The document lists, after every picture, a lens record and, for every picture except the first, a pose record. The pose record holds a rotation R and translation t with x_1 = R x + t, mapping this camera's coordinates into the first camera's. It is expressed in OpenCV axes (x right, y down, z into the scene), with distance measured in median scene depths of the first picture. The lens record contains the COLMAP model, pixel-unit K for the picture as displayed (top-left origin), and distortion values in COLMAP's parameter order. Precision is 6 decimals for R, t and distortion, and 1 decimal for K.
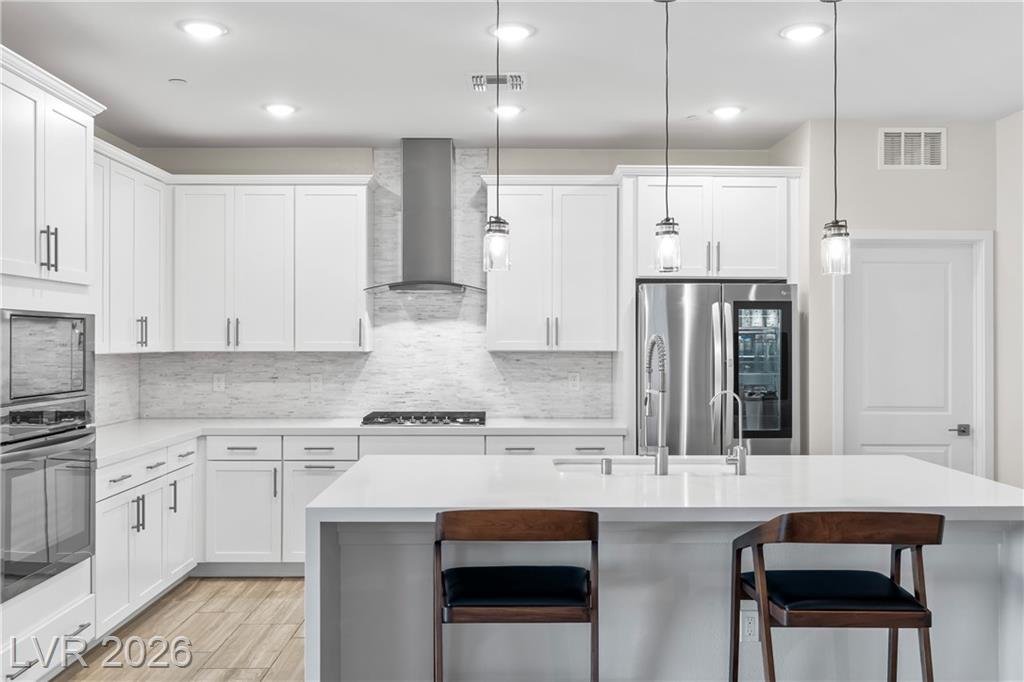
lens RADIAL K [[878.2, 0, 514.9], [0, 878.2, 336.3], [0, 0, 1]] dist [0.022469, 0.001531]
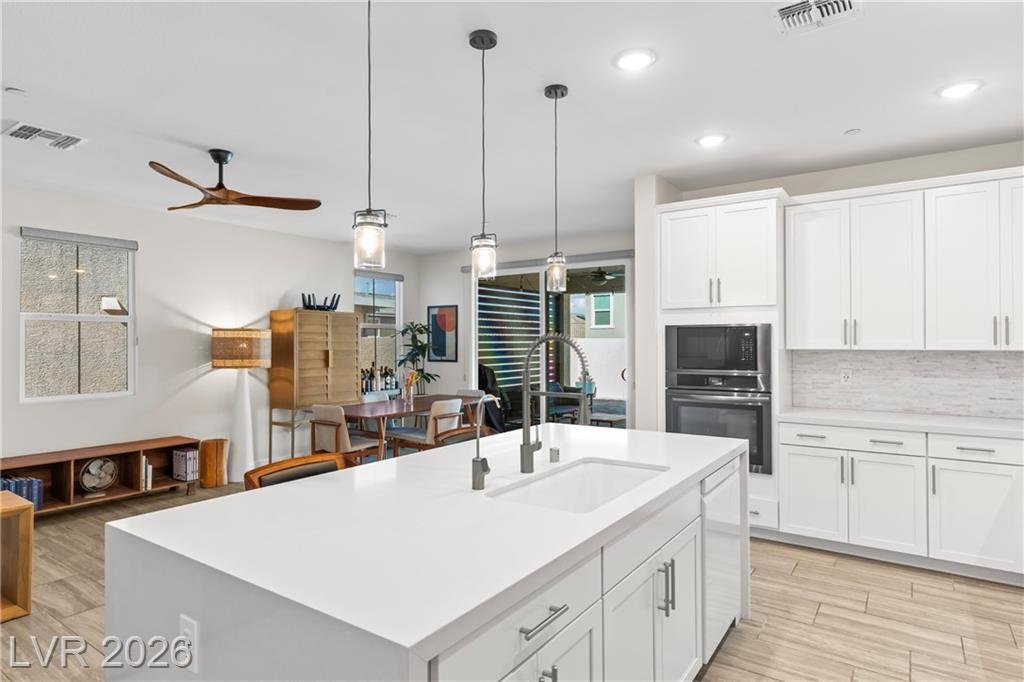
lens RADIAL K [[573.3, 0, 514.8], [0, 573.3, 341.2], [0, 0, 1]] dist [0.000631, 0.003279]
pose [[-0.581785, 0.002043, -0.813340, 0.445530], [0.006535, 0.999976, -0.002163, 0.004795], [0.813317, -0.006574, -0.581784, 0.870299]]
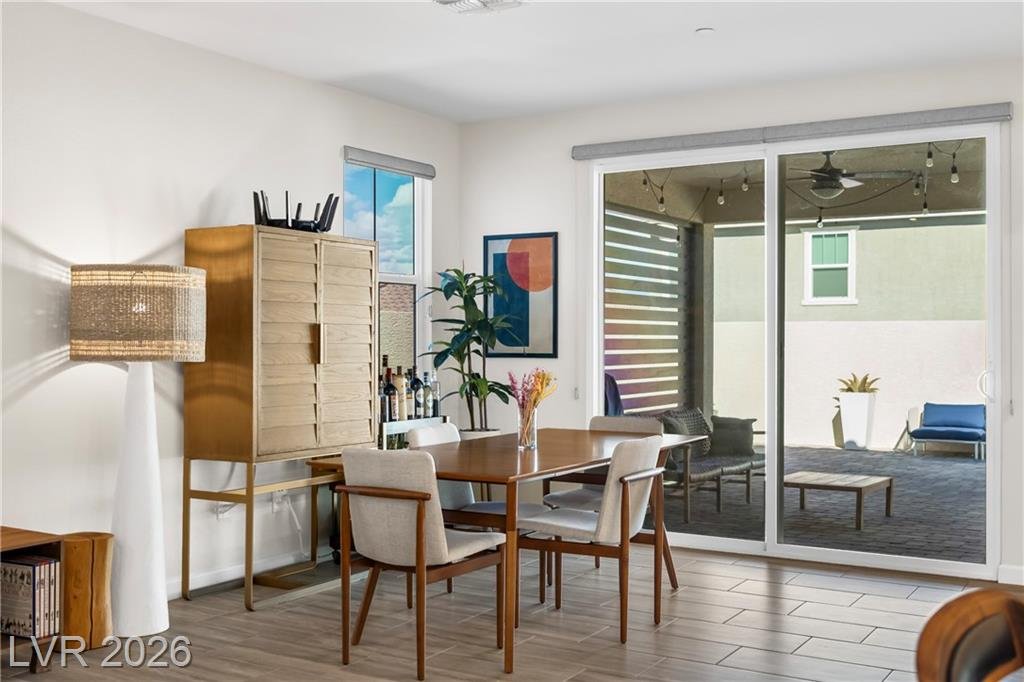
lens RADIAL K [[1102.6, 0, 517.9], [0, 1102.6, 334.4], [0, 0, 1]] dist [0.021407, 0.000000]
pose [[-0.528804, -0.004180, -0.848734, 0.444787], [-0.000144, 0.999988, -0.004836, 0.033090], [0.848744, -0.002435, -0.528799, 0.527578]]
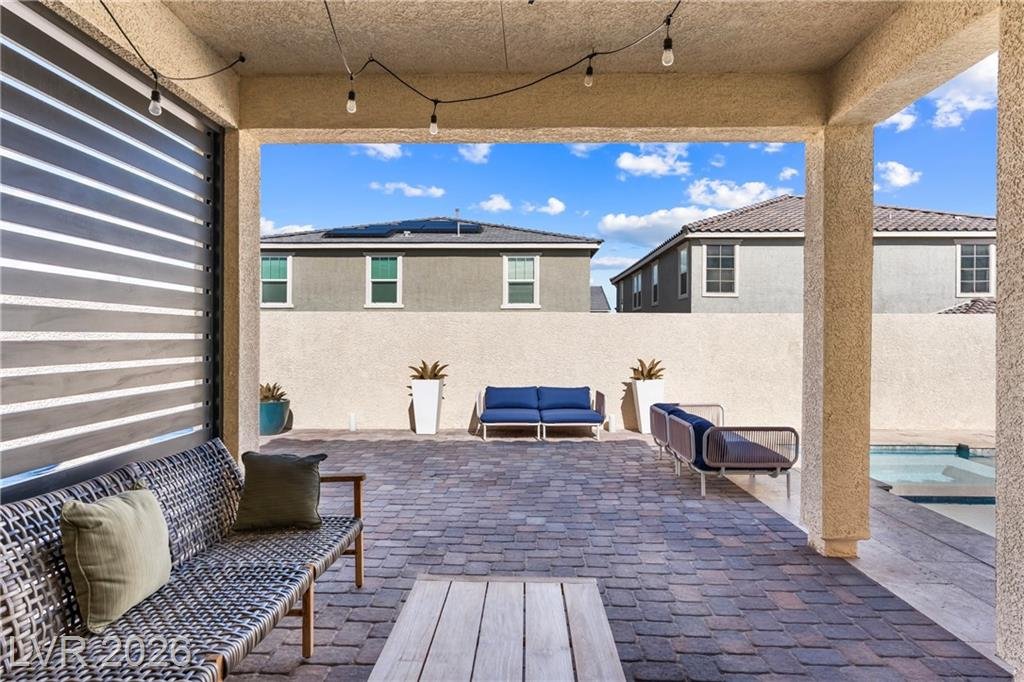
lens RADIAL K [[573.3, 0, 518.0], [0, 573.3, 335.0], [0, 0, 1]] dist [0.000631, 0.003279]
pose [[-0.027907, -0.003469, -0.999605, -0.808514], [-0.000066, 0.999994, -0.003469, 0.053810], [0.999611, -0.000031, -0.027907, 0.081438]]
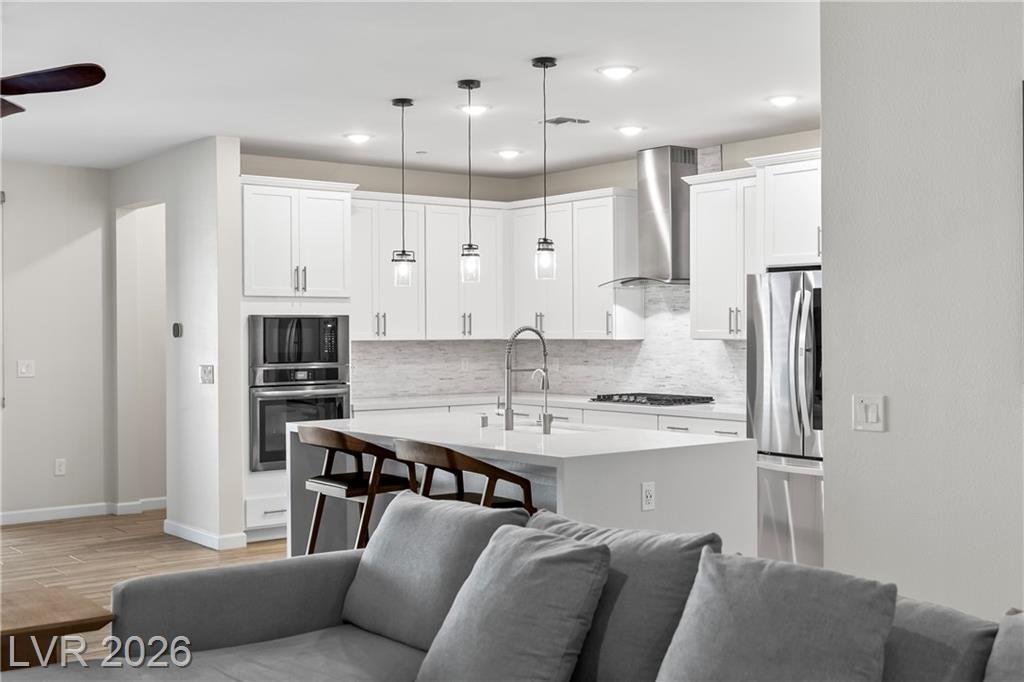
lens RADIAL K [[1180.3, 0, 514.4], [0, 1180.3, 339.6], [0, 0, 1]] dist [0.001168, 0.000000]
pose [[0.605417, 0.003489, -0.795901, 1.014776], [0.008439, 0.999906, 0.010802, -0.000618], [0.795864, -0.013257, 0.605331, -0.047755]]
